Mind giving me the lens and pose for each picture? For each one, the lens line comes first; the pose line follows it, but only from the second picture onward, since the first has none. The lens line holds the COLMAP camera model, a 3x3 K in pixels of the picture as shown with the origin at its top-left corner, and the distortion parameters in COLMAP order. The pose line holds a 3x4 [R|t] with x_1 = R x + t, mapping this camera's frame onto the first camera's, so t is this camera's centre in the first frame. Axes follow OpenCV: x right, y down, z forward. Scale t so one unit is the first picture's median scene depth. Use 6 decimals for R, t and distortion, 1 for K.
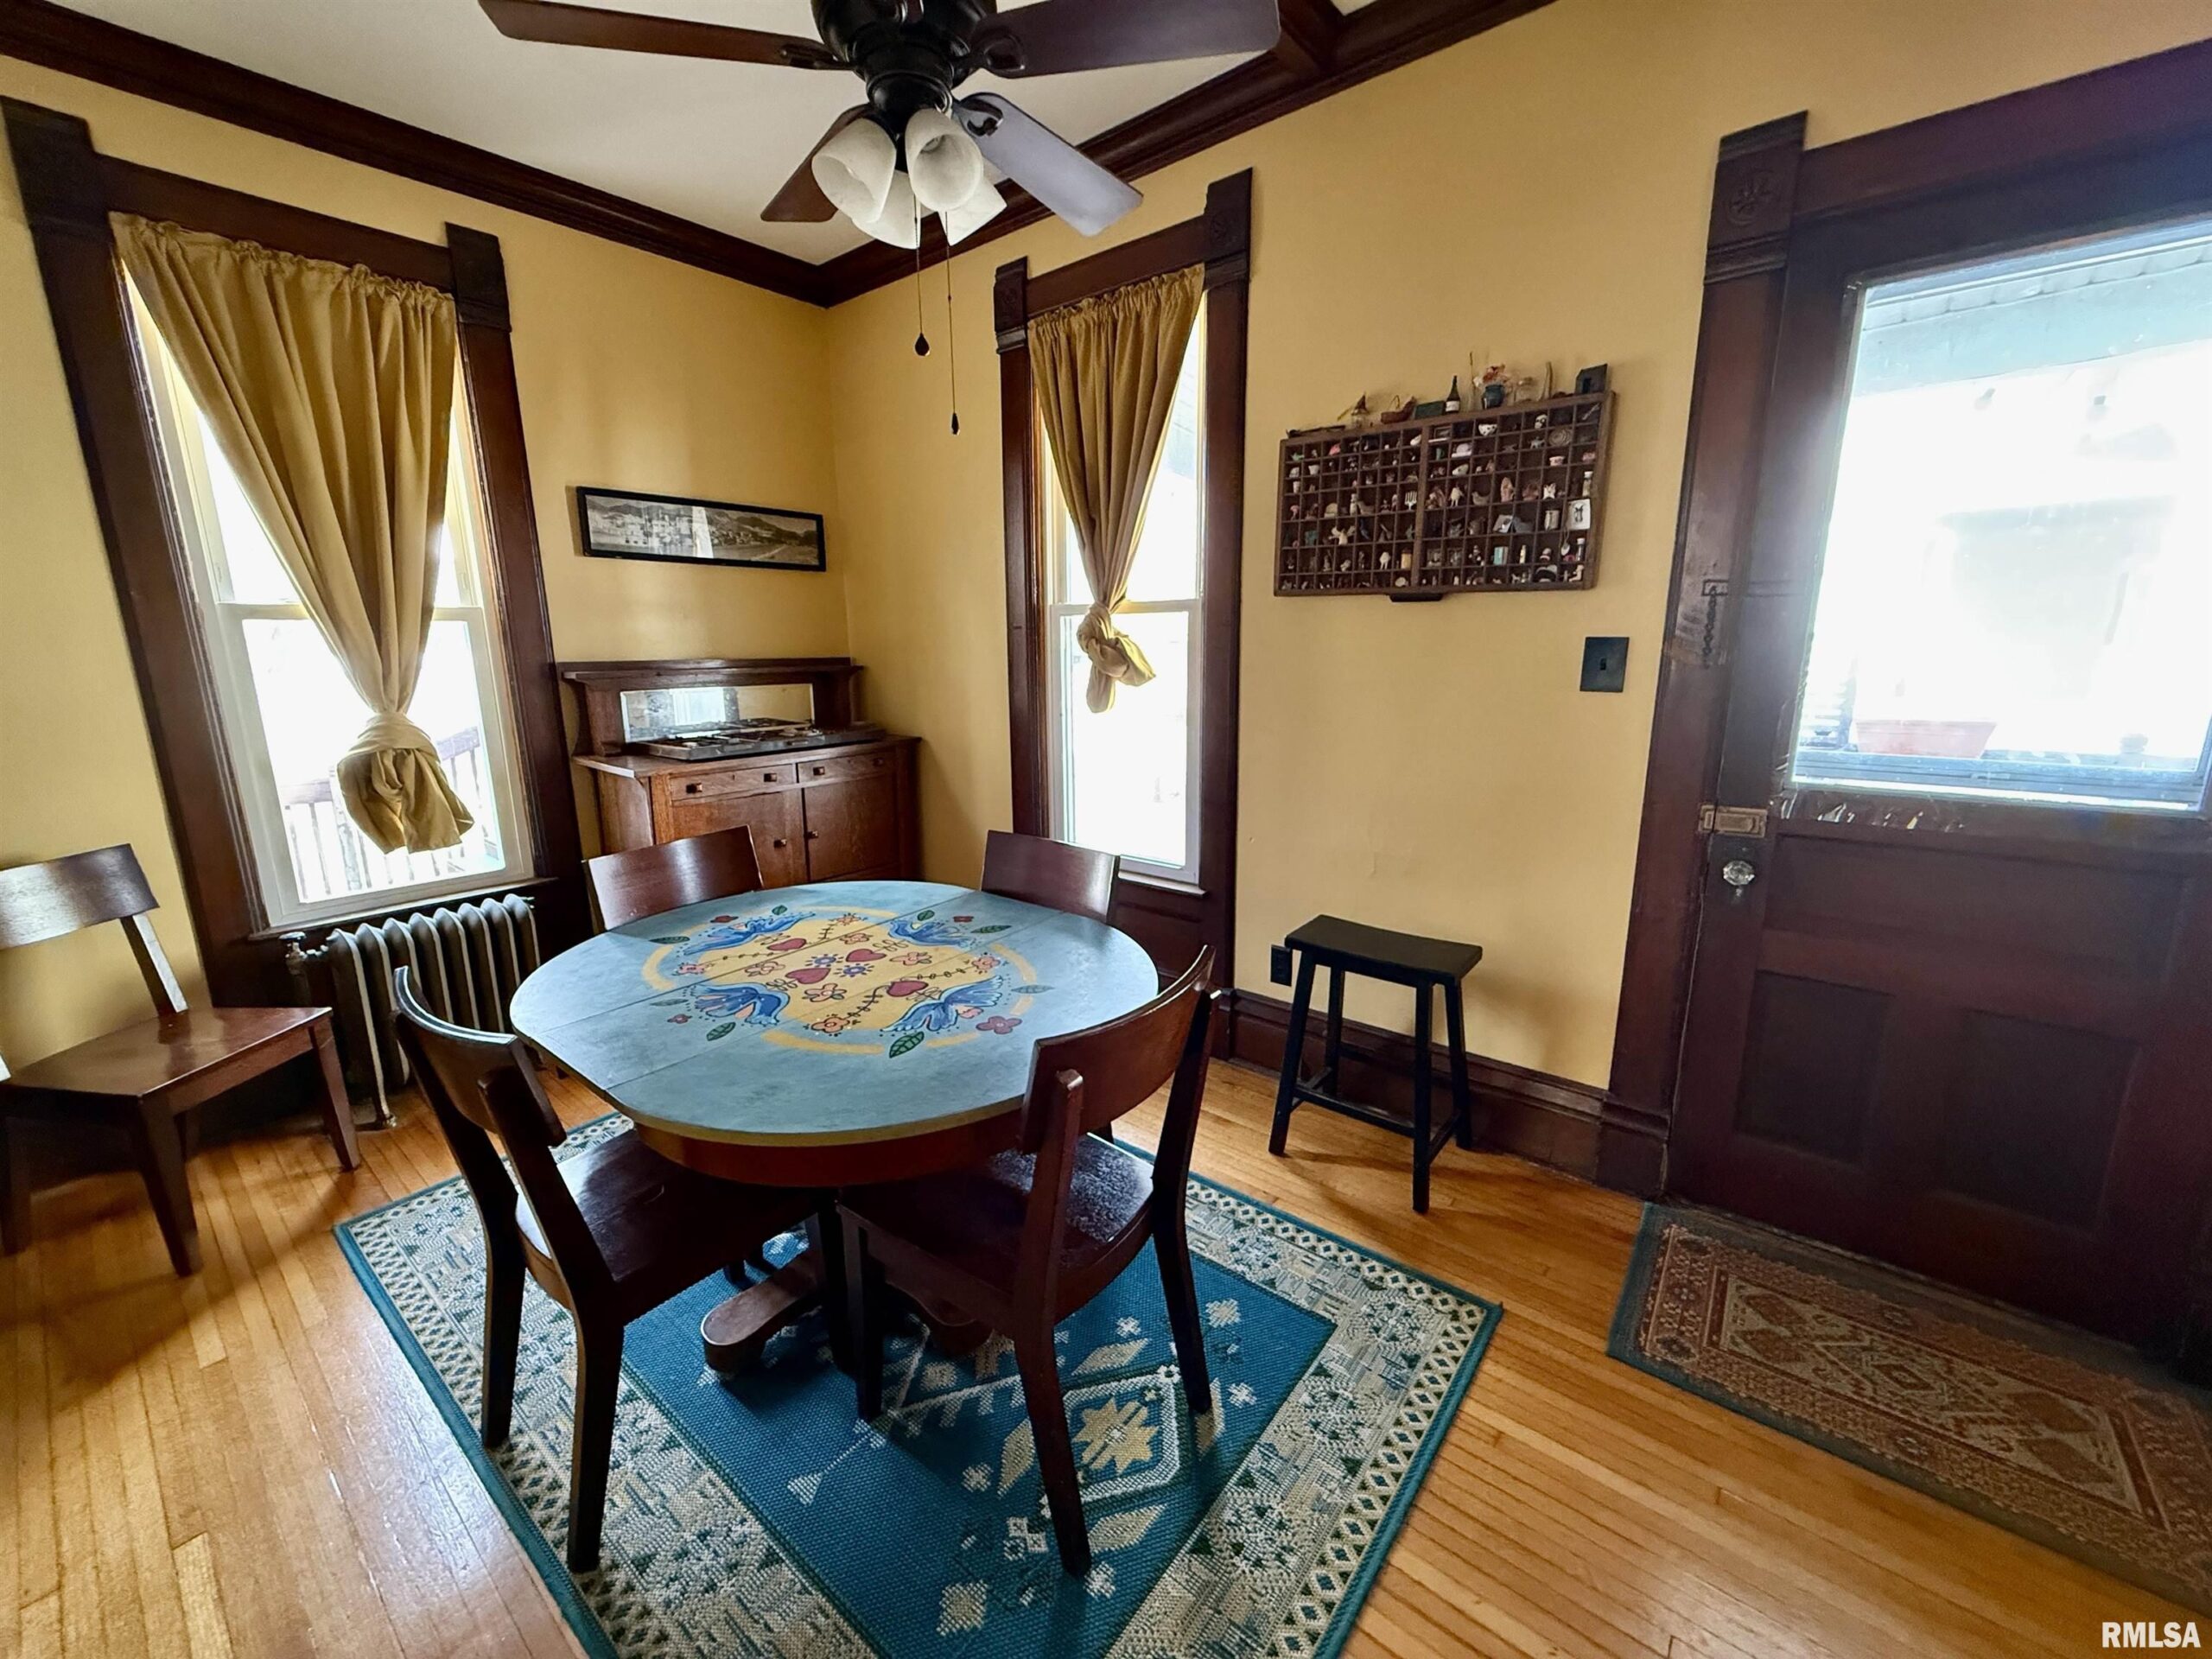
lens RADIAL K [[887.1, 0, 1095.5], [0, 887.1, 831.0], [0, 0, 1]] dist [-0.000380, -0.000423]
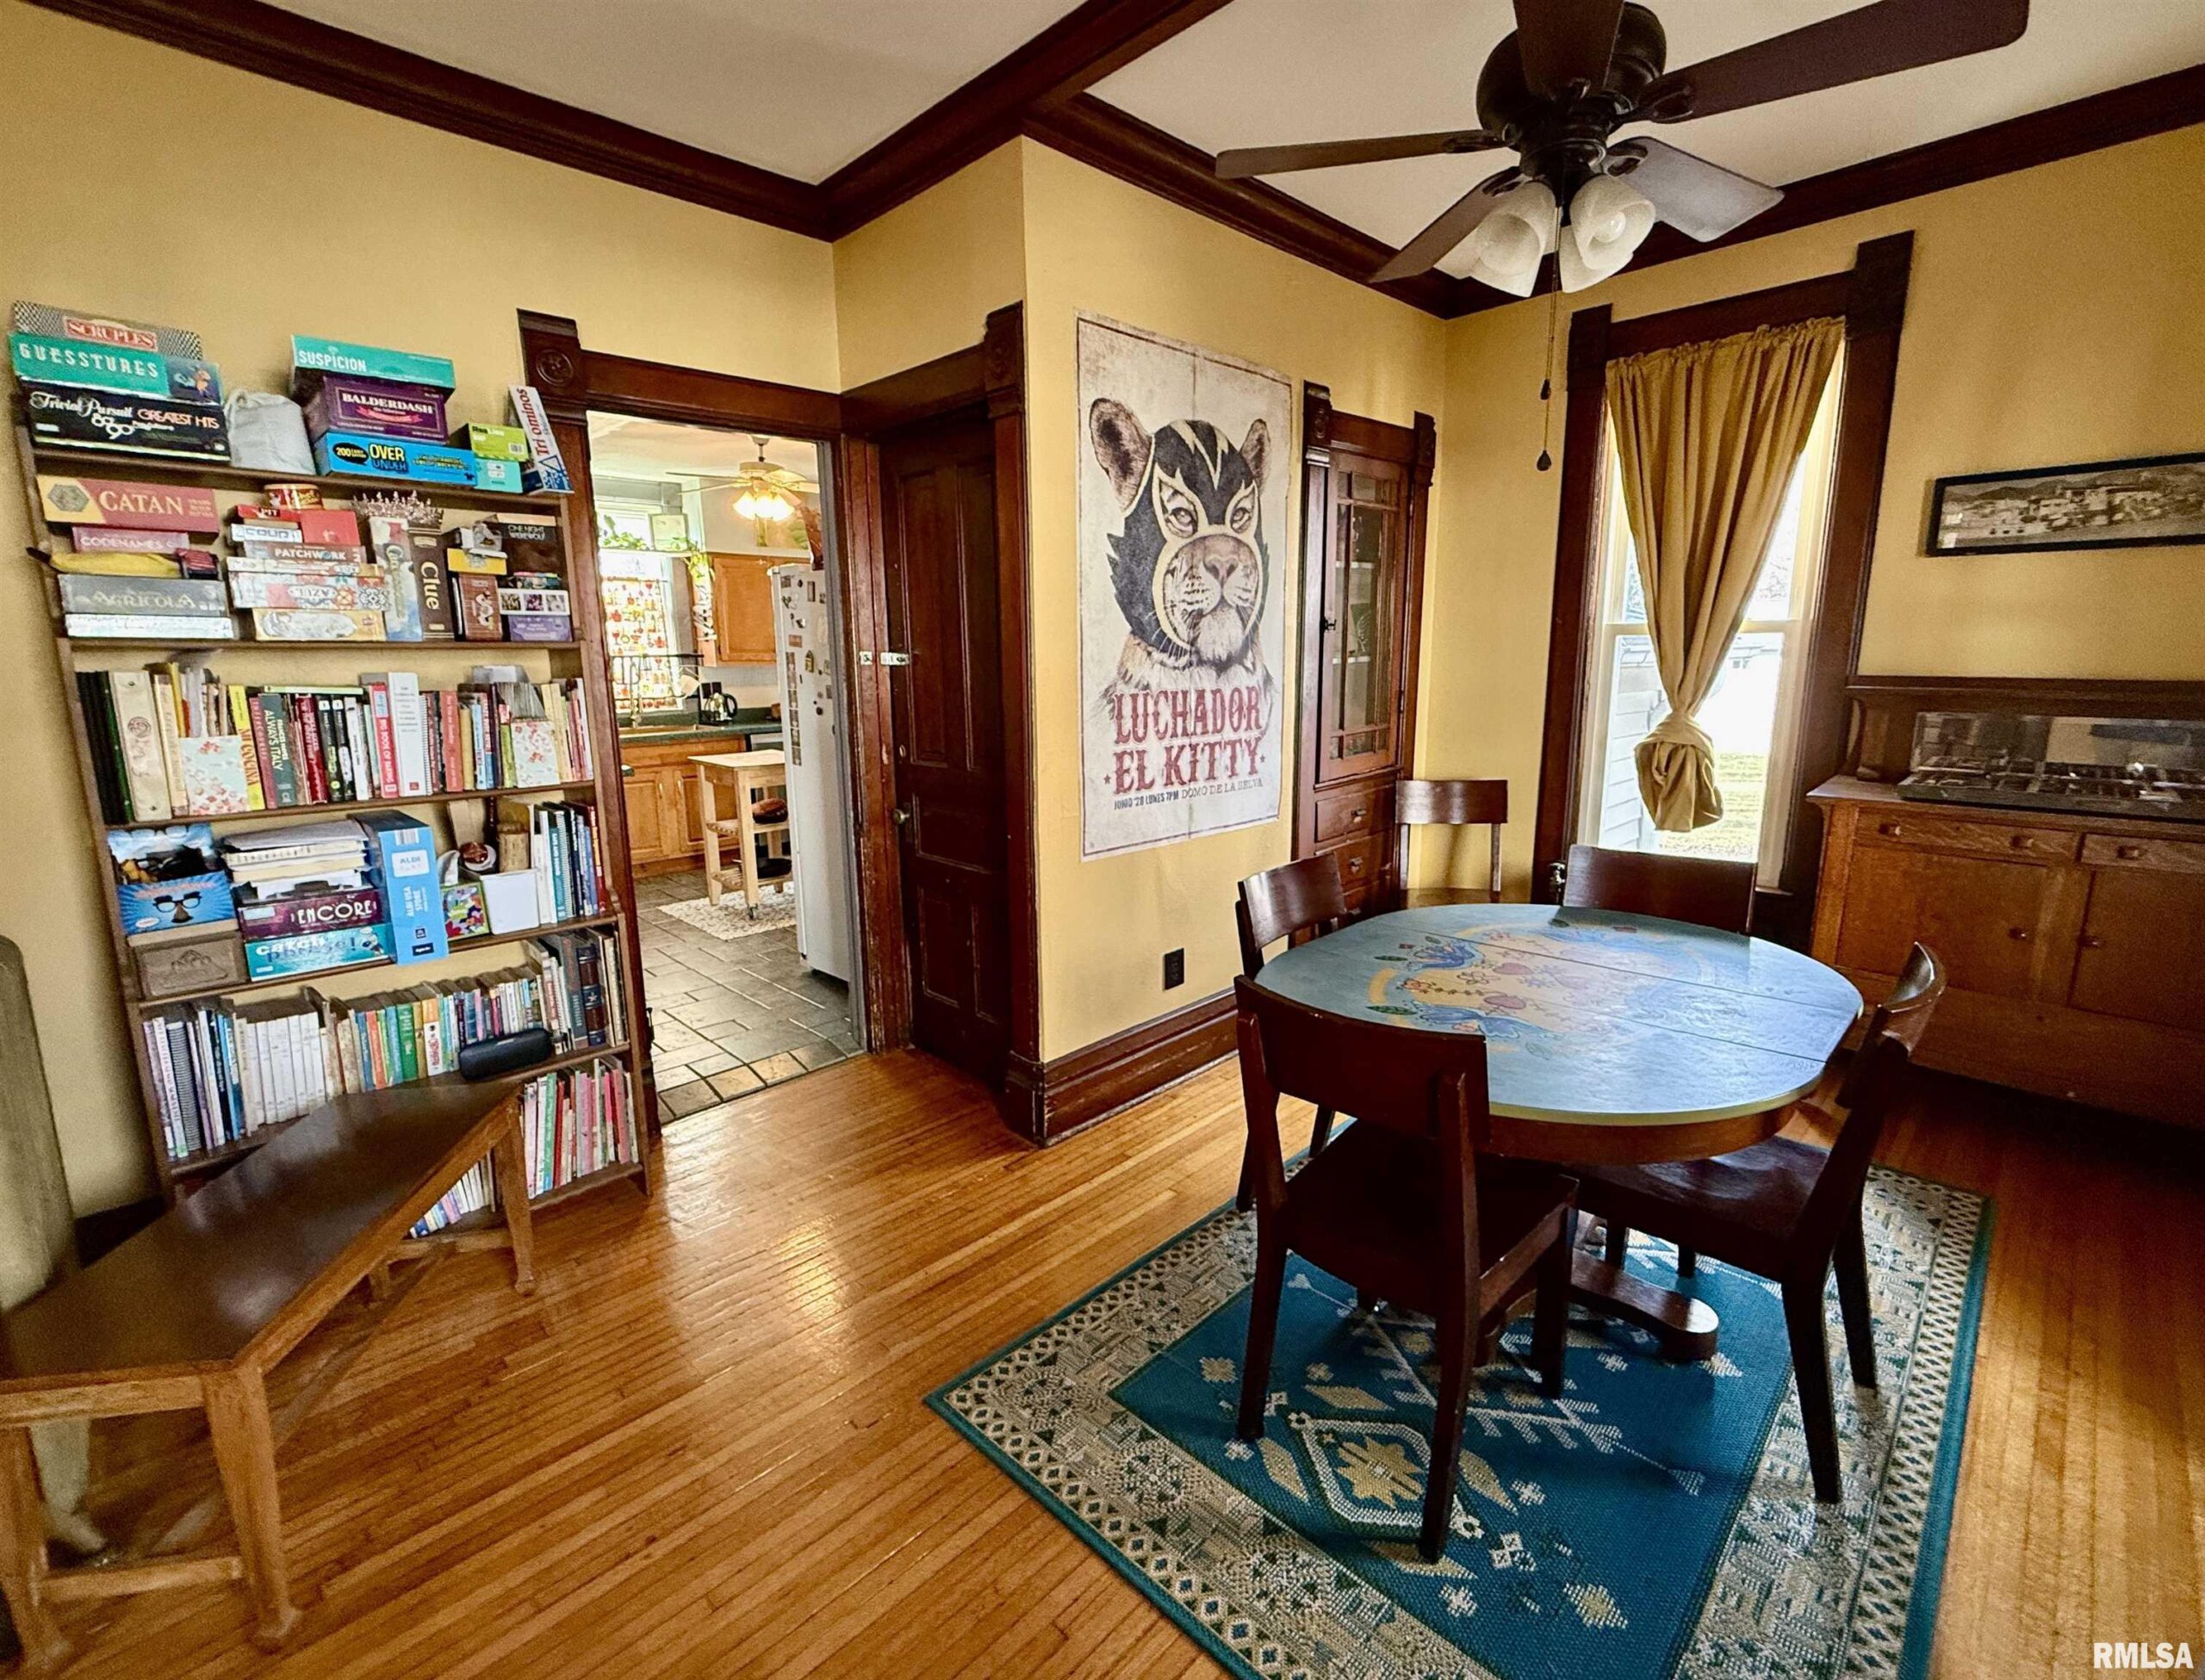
lens RADIAL K [[964.1, 0, 1102.5], [0, 964.1, 840.0], [0, 0, 1]] dist [-0.000283, -0.000025]
pose [[-0.101852, 0.204835, -0.973483, 0.920749], [-0.199966, 0.954382, 0.221738, -0.164558], [0.974495, 0.217248, -0.056246, 0.579171]]
